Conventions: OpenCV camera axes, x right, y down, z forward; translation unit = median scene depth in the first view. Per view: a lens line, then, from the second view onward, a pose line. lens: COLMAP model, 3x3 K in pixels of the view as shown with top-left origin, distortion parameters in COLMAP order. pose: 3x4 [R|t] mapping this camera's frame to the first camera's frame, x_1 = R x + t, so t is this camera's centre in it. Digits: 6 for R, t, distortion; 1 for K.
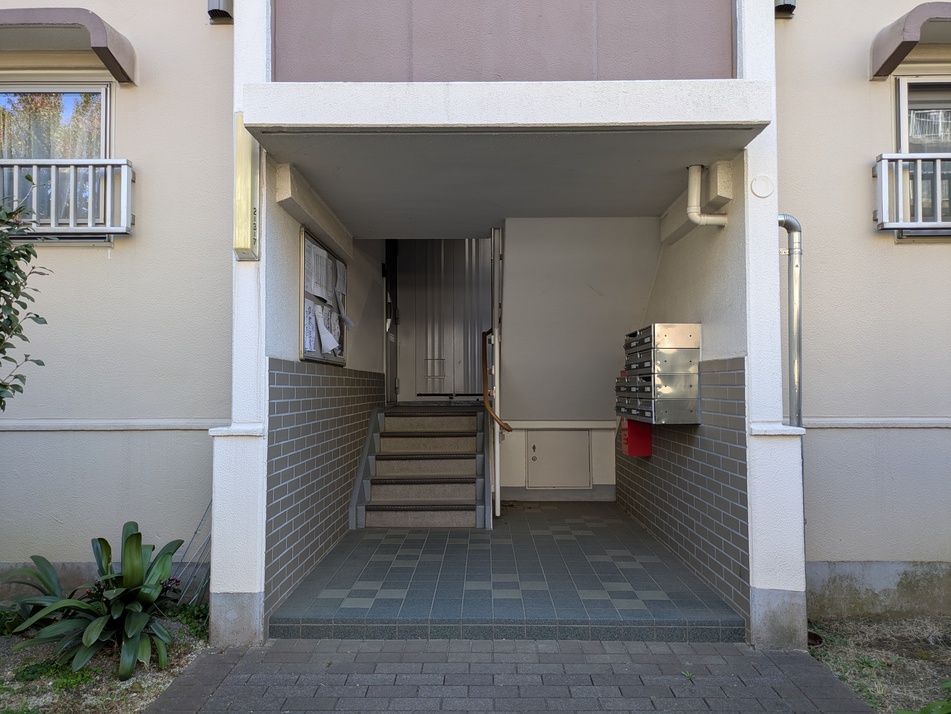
lens RADIAL K [[692.8, 0, 475.0], [0, 692.8, 358.0], [0, 0, 1]] dist [0.040327, -0.017993]
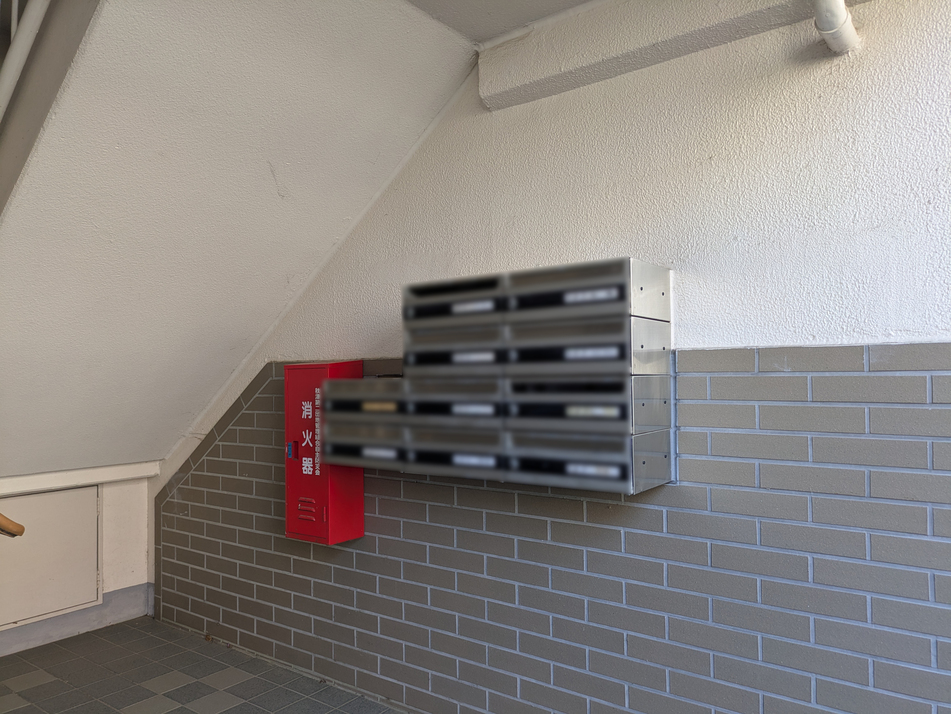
lens RADIAL K [[692.8, 0, 476.6], [0, 692.8, 357.4], [0, 0, 1]] dist [0.040327, -0.017993]
pose [[0.590875, -0.000737, 0.806763, -0.078712], [-0.013046, 0.999860, 0.010468, 0.003788], [-0.806658, -0.016710, 0.590782, 0.489600]]
